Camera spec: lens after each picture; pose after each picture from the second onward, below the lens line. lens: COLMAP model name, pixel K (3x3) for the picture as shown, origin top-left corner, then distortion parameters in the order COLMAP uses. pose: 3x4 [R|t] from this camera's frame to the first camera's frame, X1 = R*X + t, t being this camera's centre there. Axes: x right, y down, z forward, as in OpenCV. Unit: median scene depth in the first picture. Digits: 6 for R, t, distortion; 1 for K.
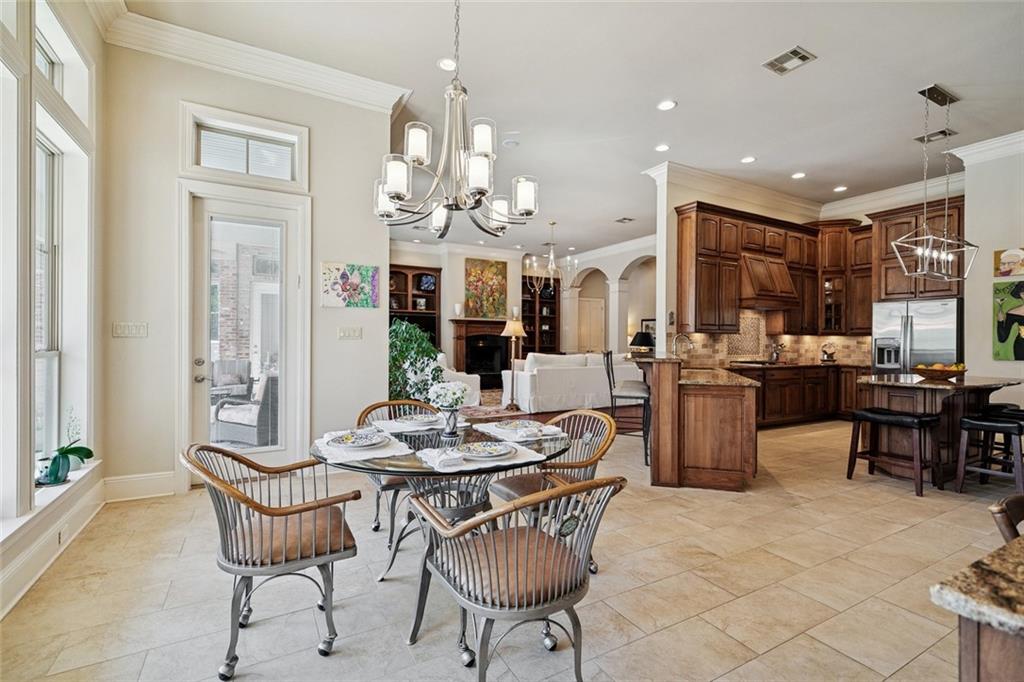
lens RADIAL K [[471.6, 0, 509.6], [0, 471.6, 335.1], [0, 0, 1]] dist [0.005078, -0.001624]
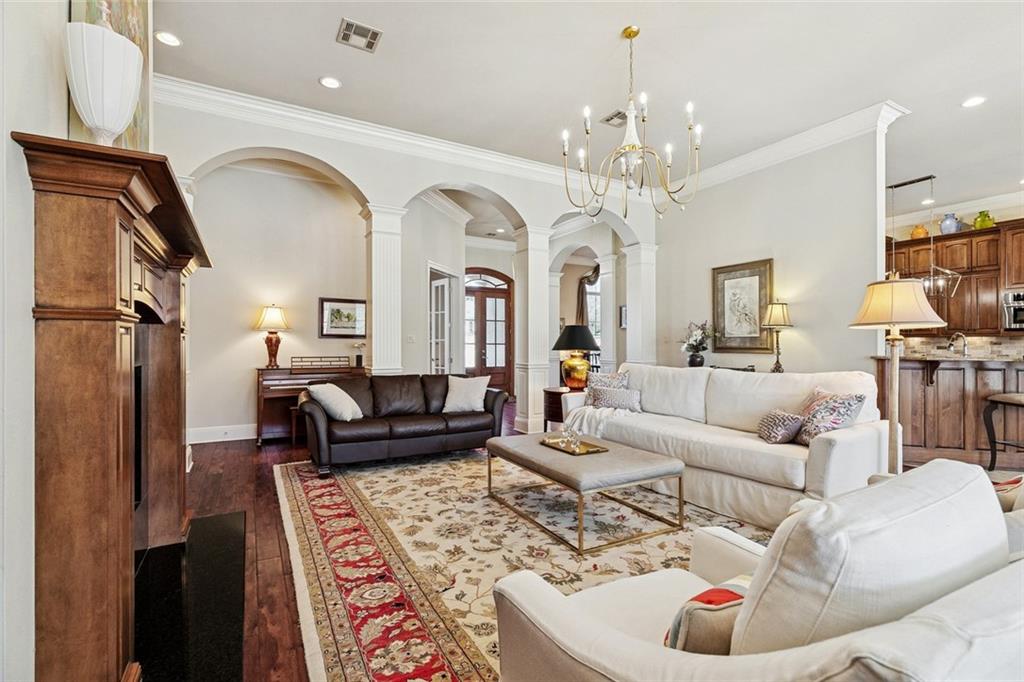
lens RADIAL K [[471.6, 0, 508.5], [0, 471.6, 342.0], [0, 0, 1]] dist [0.005078, -0.001624]
pose [[0.008406, 0.000268, 0.999965, -0.228261], [-0.012198, 0.999926, -0.000165, 0.011207], [-0.999890, -0.012196, 0.008408, 0.864197]]
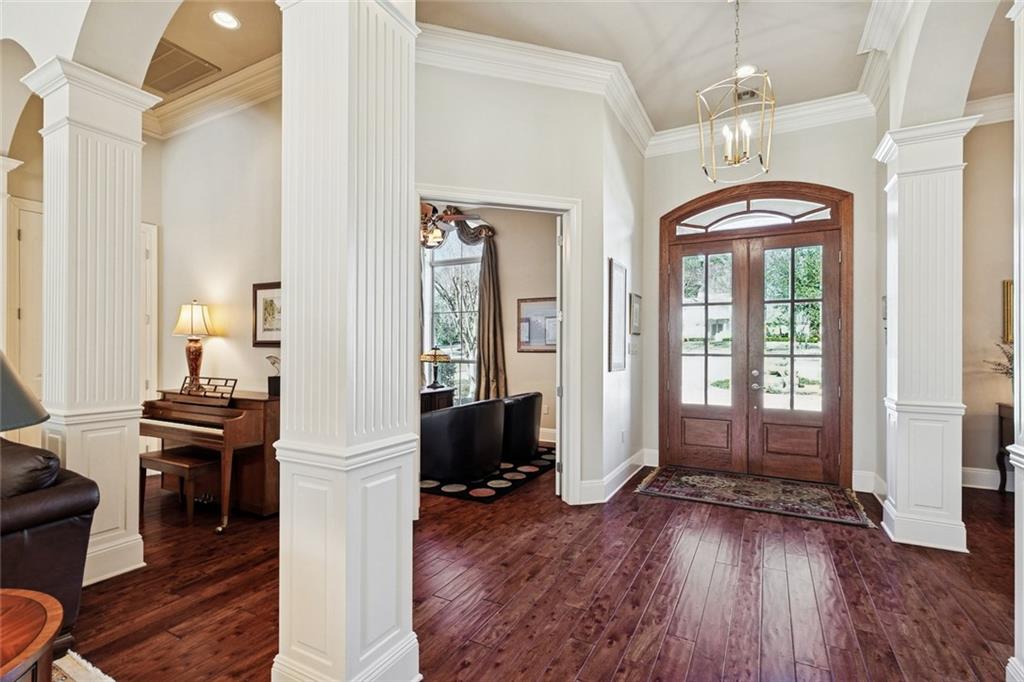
lens RADIAL K [[471.6, 0, 507.1], [0, 471.6, 346.8], [0, 0, 1]] dist [0.005078, -0.001624]
pose [[0.847455, 0.001400, 0.530866, 0.276750], [-0.002060, 0.999998, 0.000652, 0.008289], [-0.530864, -0.001646, 0.847456, 0.696816]]
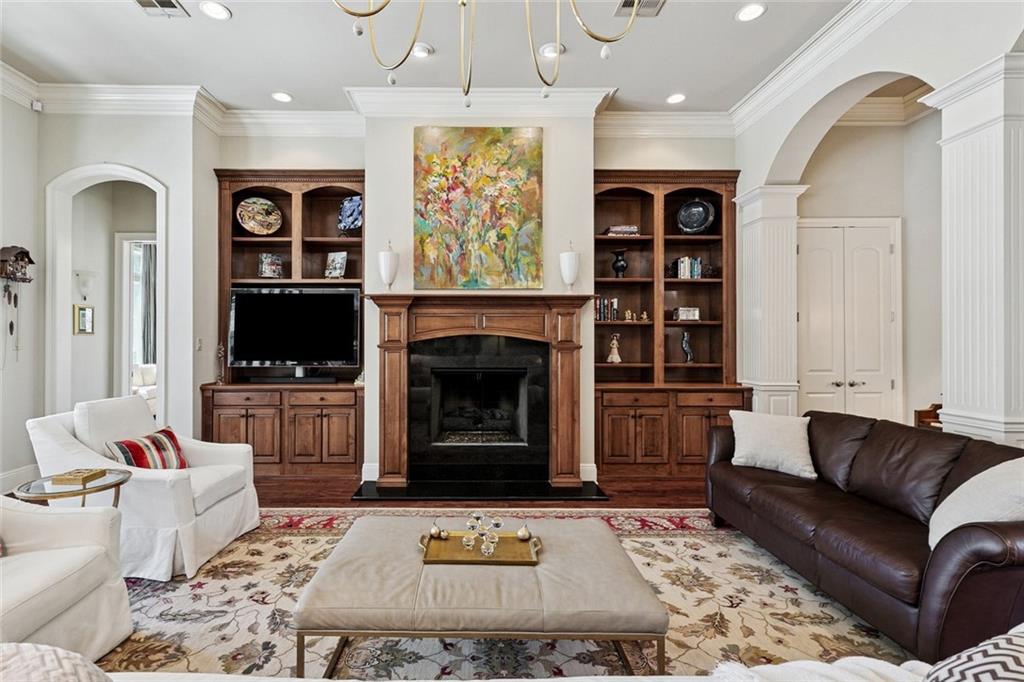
lens RADIAL K [[471.6, 0, 476.2], [0, 471.6, 341.7], [0, 0, 1]] dist [0.005078, -0.001624]
pose [[0.875312, -0.005856, -0.483523, 0.123393], [0.010416, 0.999923, 0.006746, 0.001015], [0.483446, -0.010941, 0.875306, 0.690990]]
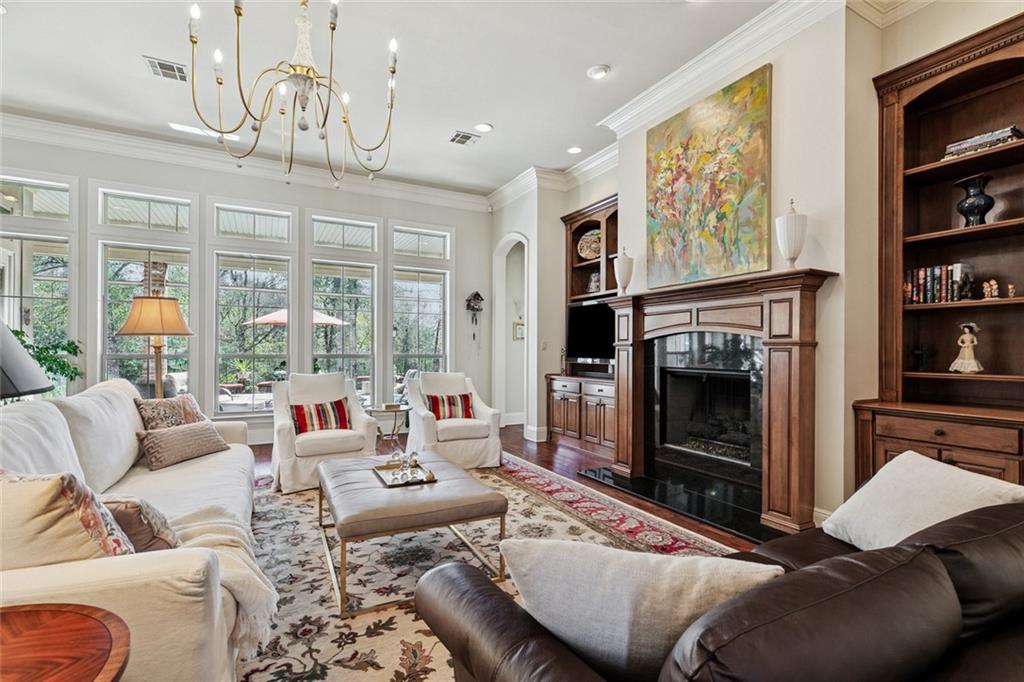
lens RADIAL K [[471.6, 0, 514.5], [0, 471.6, 350.7], [0, 0, 1]] dist [0.005078, -0.001624]
pose [[-0.017521, -0.007357, -0.999819, 0.278796], [0.006118, 0.999953, -0.007465, 0.012873], [0.999828, -0.006248, -0.017475, 0.887044]]
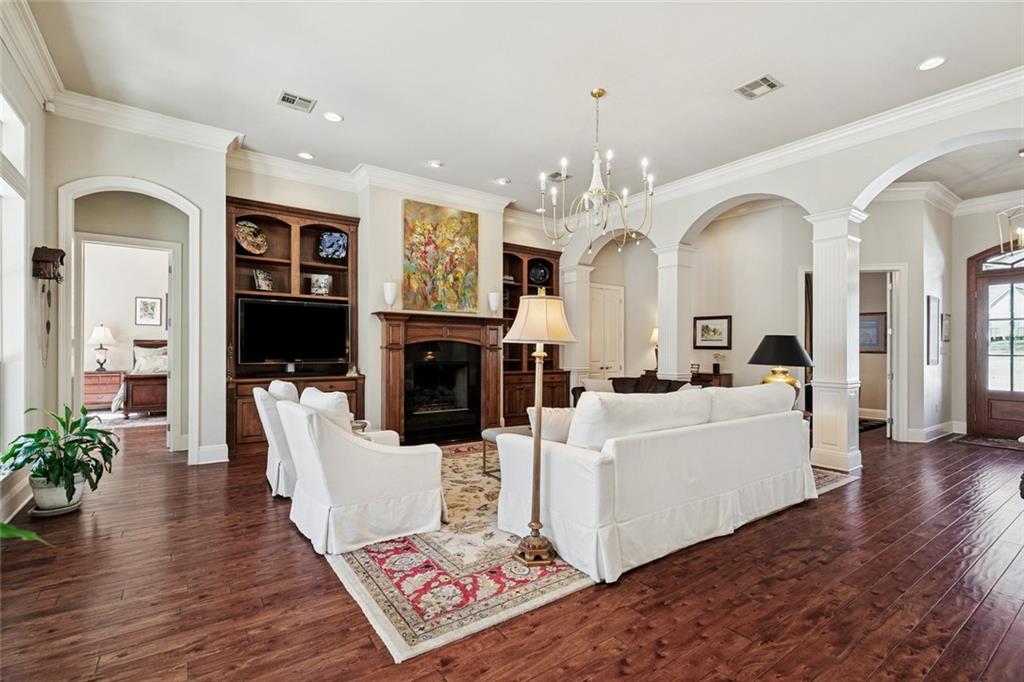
lens RADIAL K [[471.6, 0, 504.9], [0, 471.6, 344.5], [0, 0, 1]] dist [0.005078, -0.001624]
pose [[0.994202, 0.000768, 0.107530, -0.036451], [-0.000990, 0.999997, 0.002012, 0.001399], [-0.107528, -0.002107, 0.994200, 0.444323]]
